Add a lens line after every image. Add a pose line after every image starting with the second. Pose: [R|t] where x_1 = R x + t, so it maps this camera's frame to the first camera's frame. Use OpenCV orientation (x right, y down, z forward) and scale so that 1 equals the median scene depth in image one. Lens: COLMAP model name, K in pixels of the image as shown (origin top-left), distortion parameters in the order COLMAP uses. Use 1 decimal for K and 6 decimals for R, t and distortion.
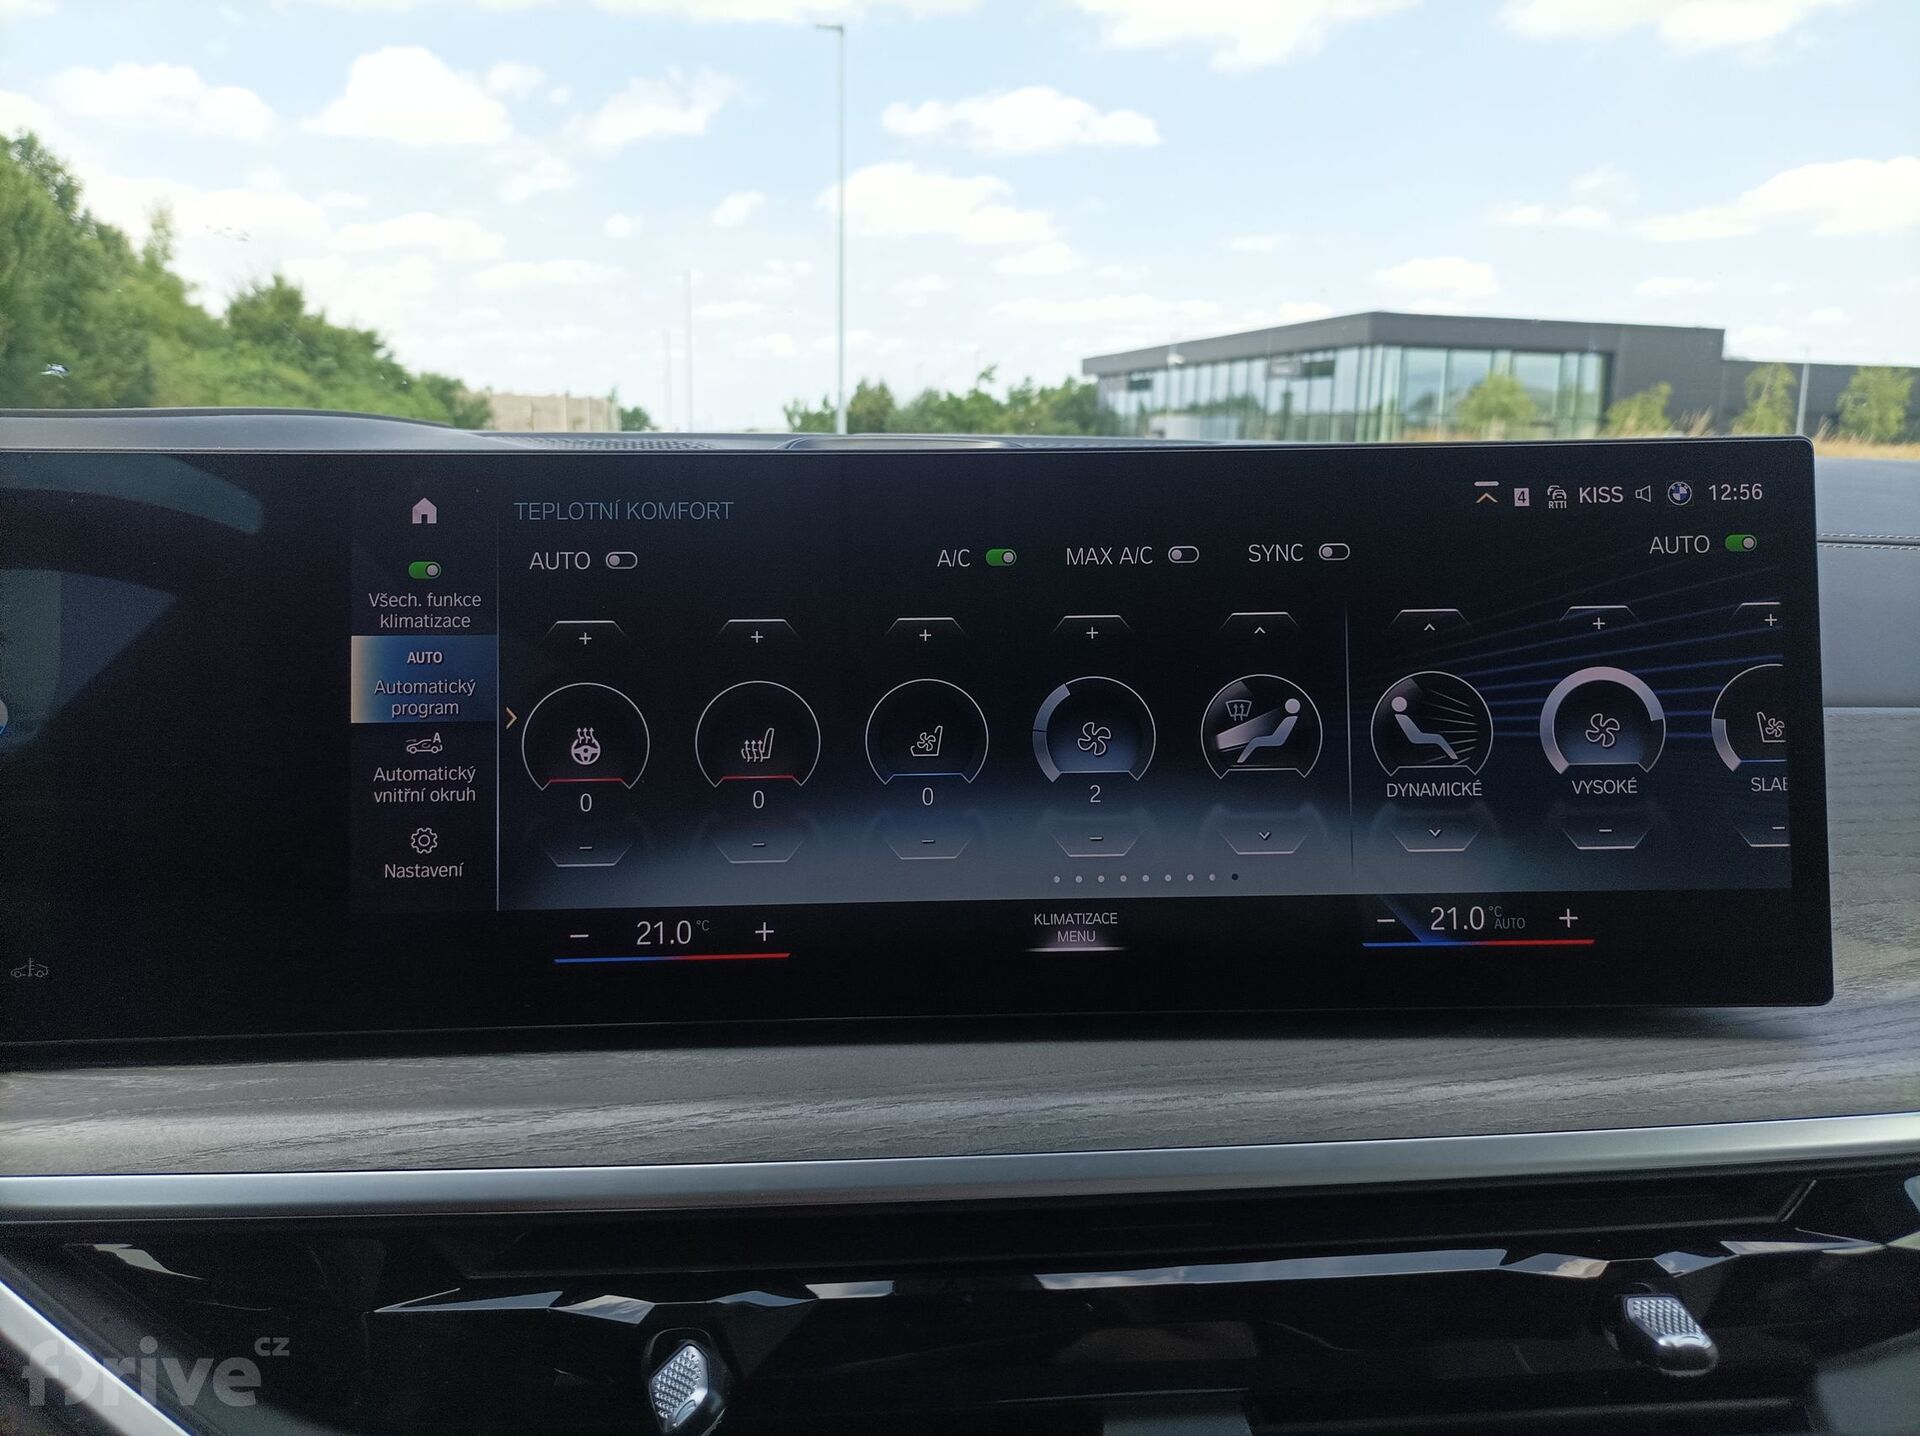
lens RADIAL K [[1543.0, 0, 959.3], [0, 1543.0, 717.9], [0, 0, 1]] dist [-0.001981, -0.003126]
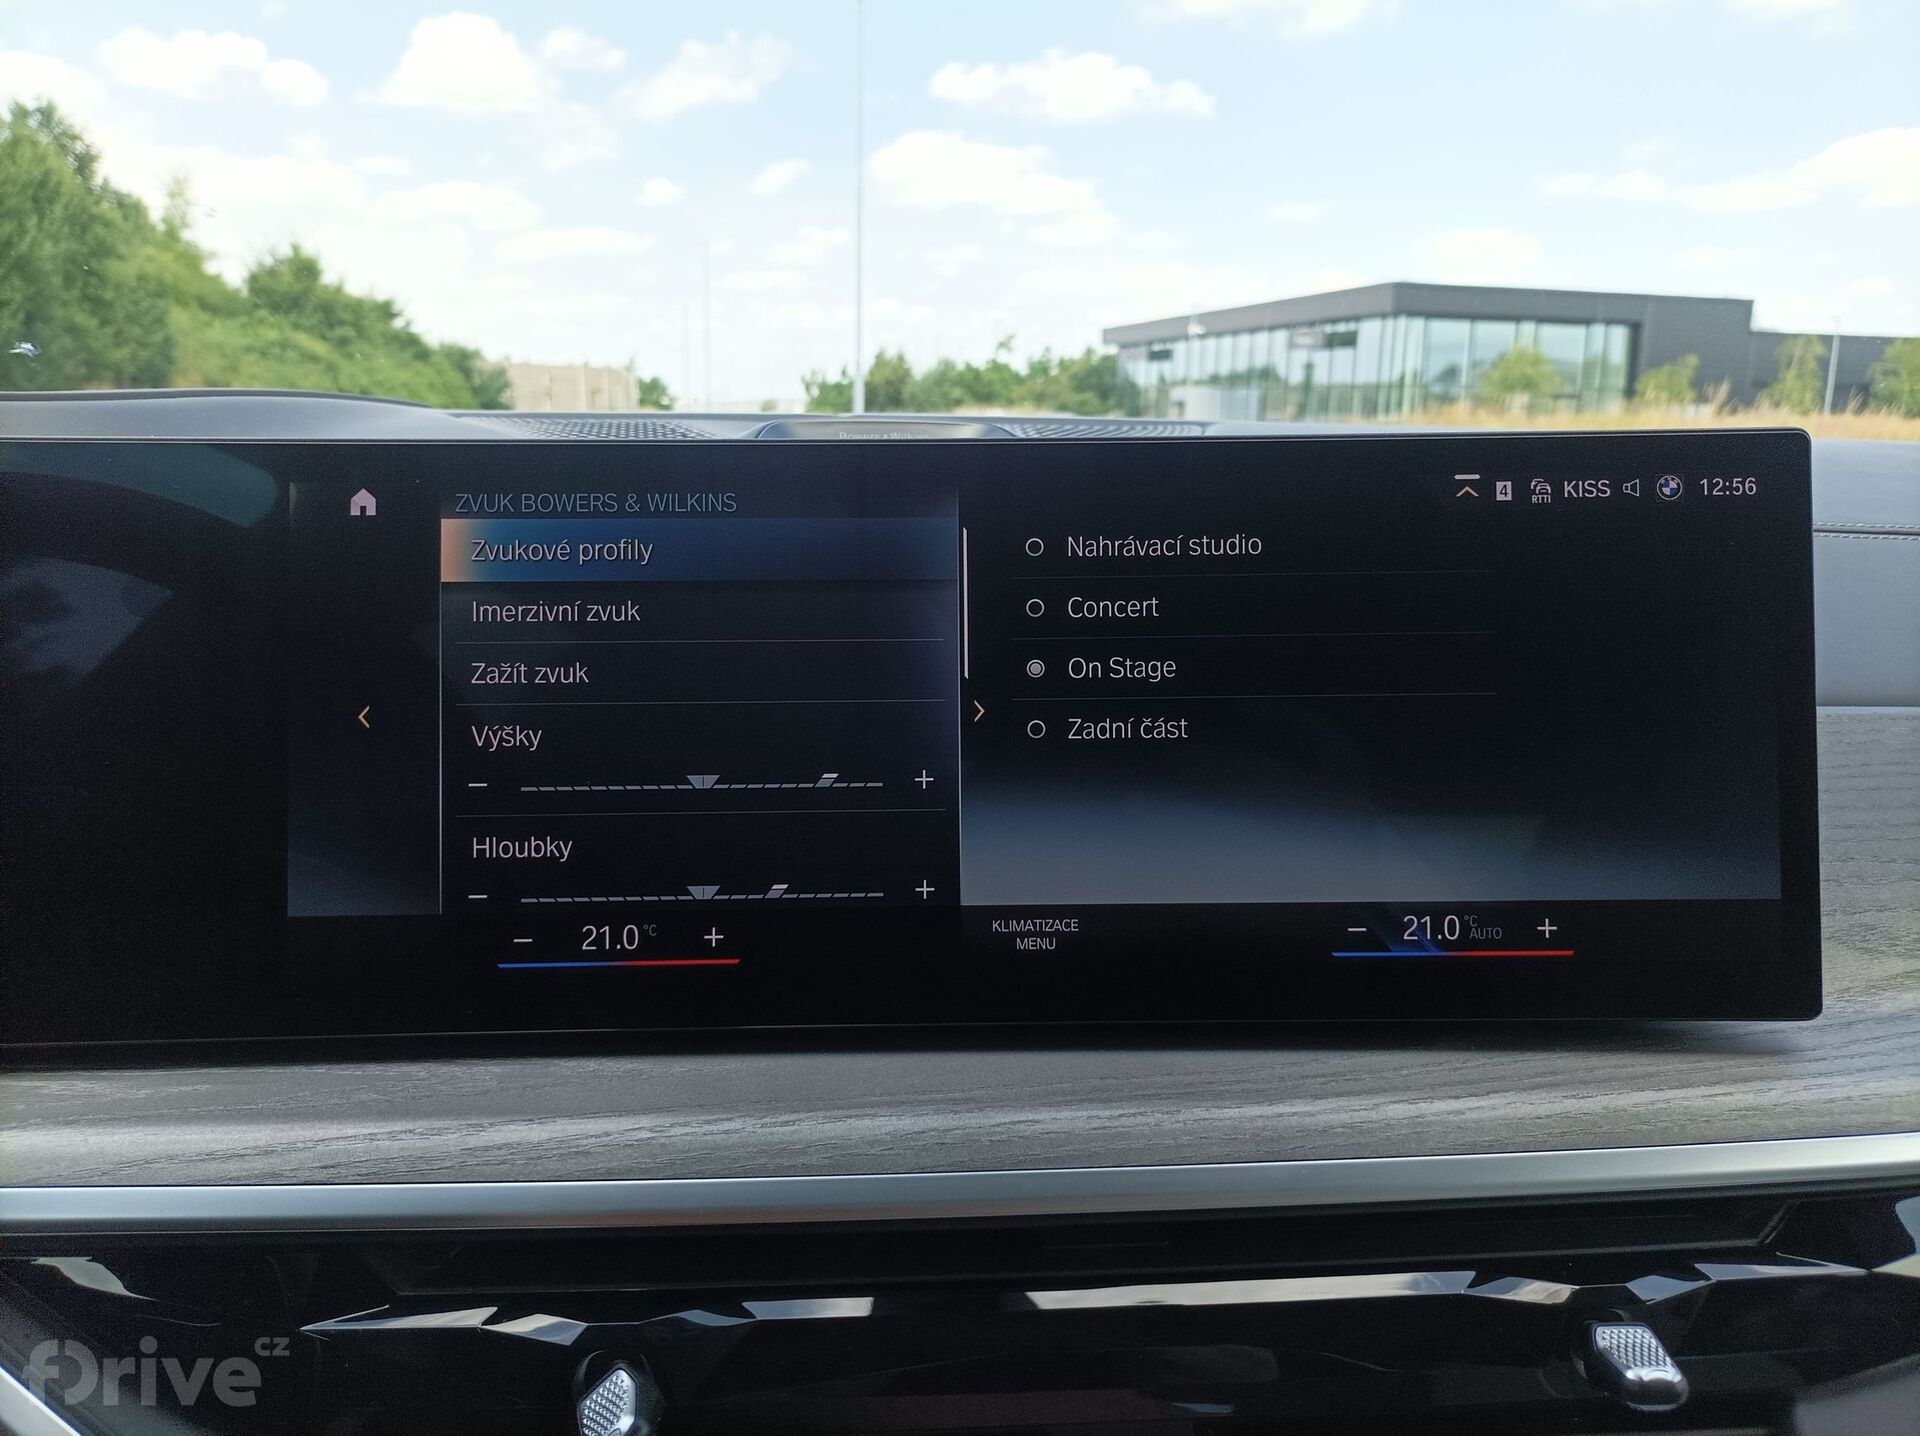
lens RADIAL K [[1544.1, 0, 952.0], [0, 1544.1, 722.1], [0, 0, 1]] dist [-0.002443, -0.005973]
pose [[0.999860, 0.005738, -0.015729, 0.039191], [-0.005407, 0.999764, 0.021034, -0.018429], [0.015846, -0.020946, 0.999655, 0.033176]]
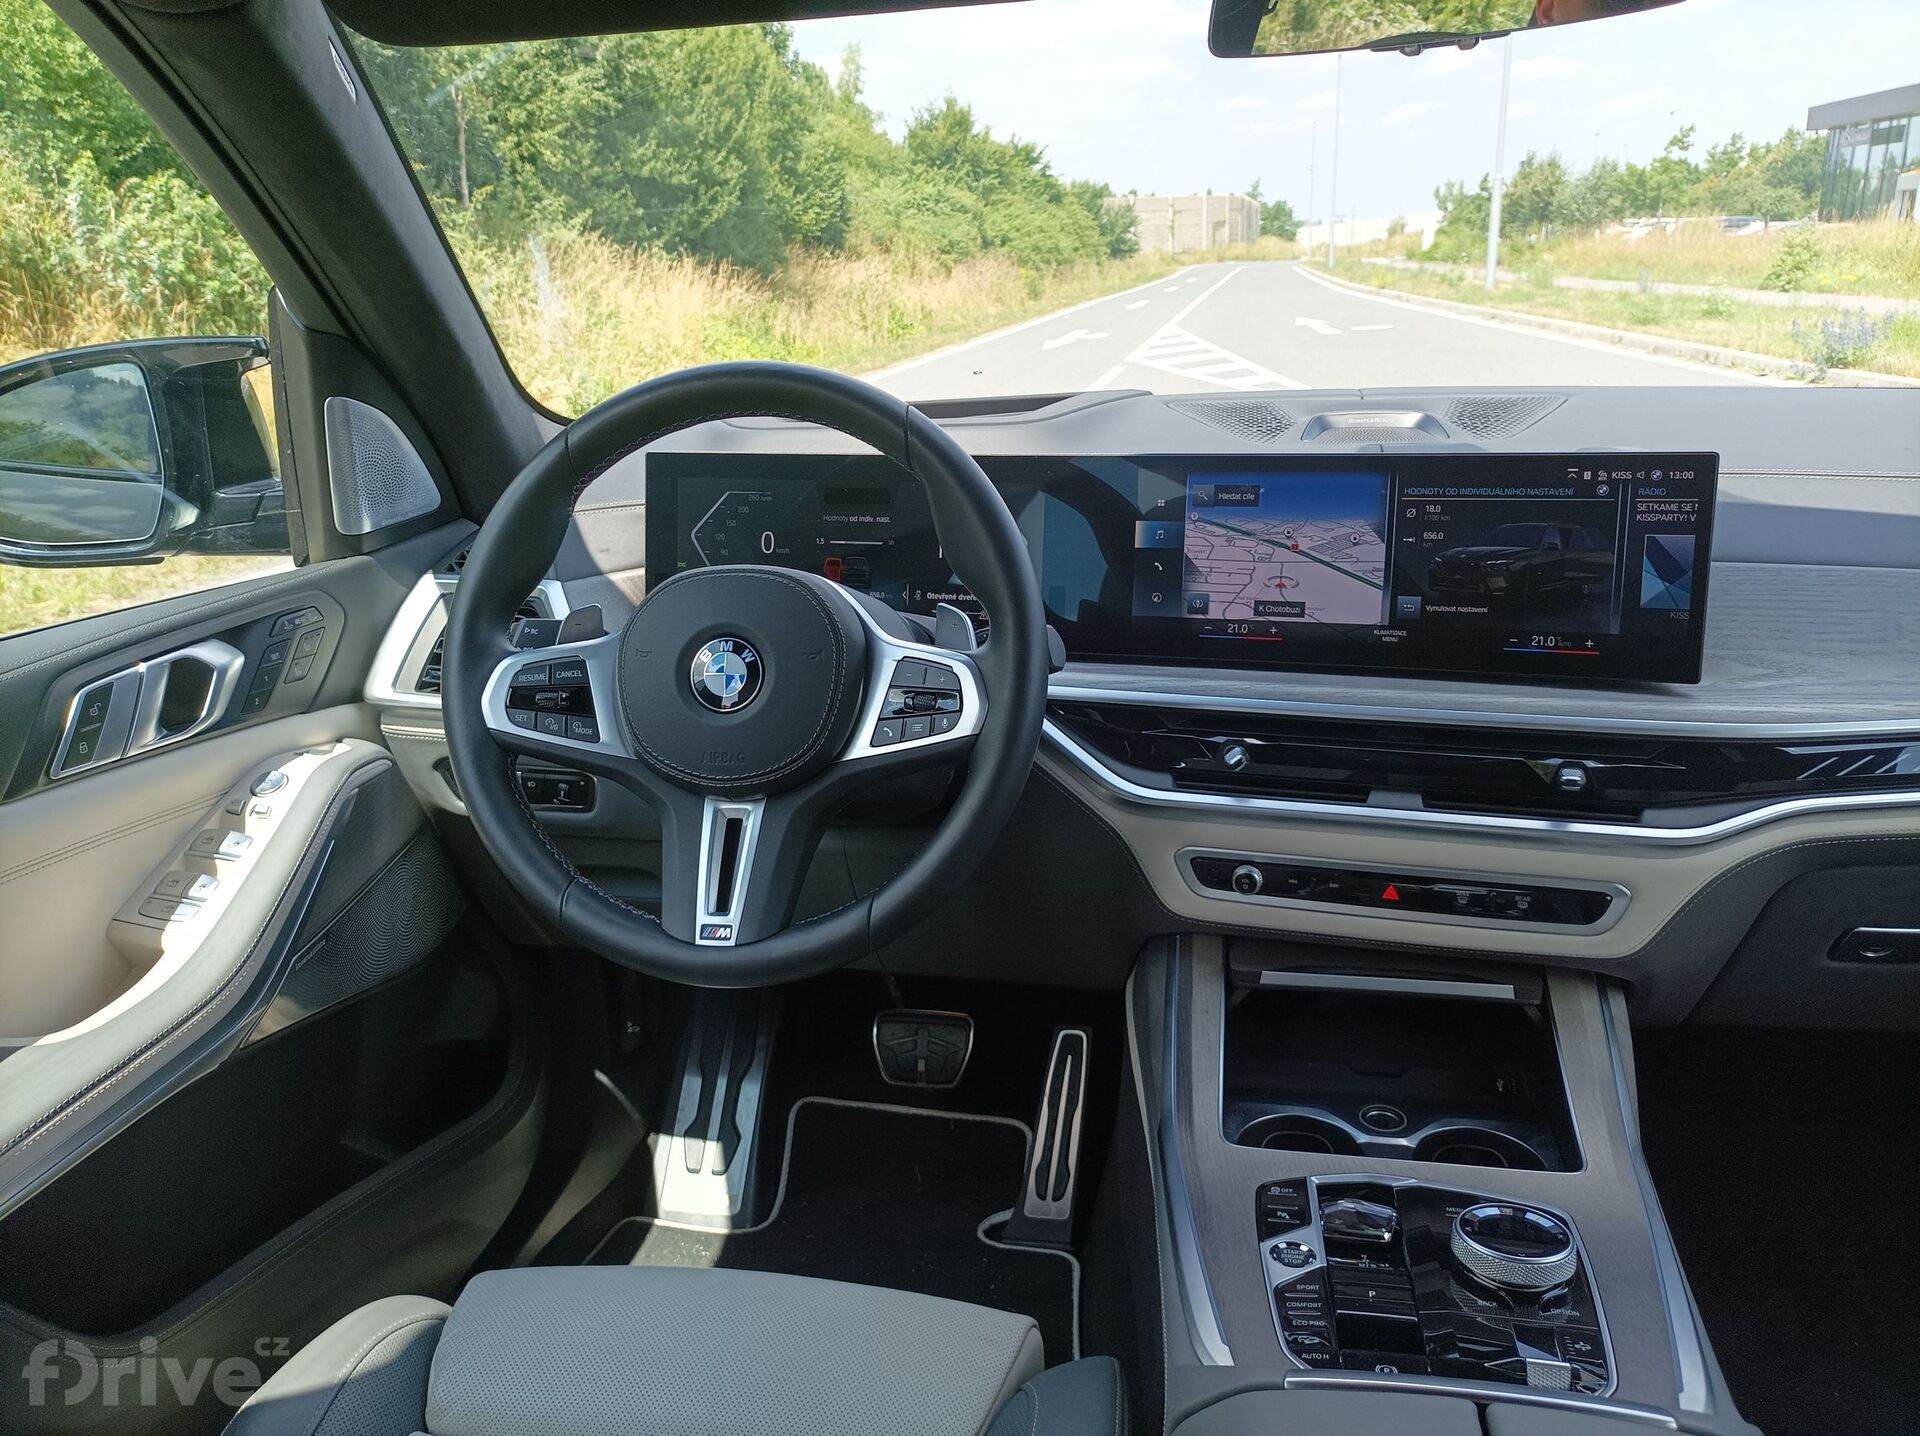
lens RADIAL K [[1544.1, 0, 952.0], [0, 1544.1, 722.1], [0, 0, 1]] dist [-0.002443, -0.005973]
pose [[0.919767, 0.079103, -0.384411, 0.432099], [-0.029178, 0.990549, 0.134018, -0.054962], [0.391379, -0.112049, 0.913383, -1.822873]]
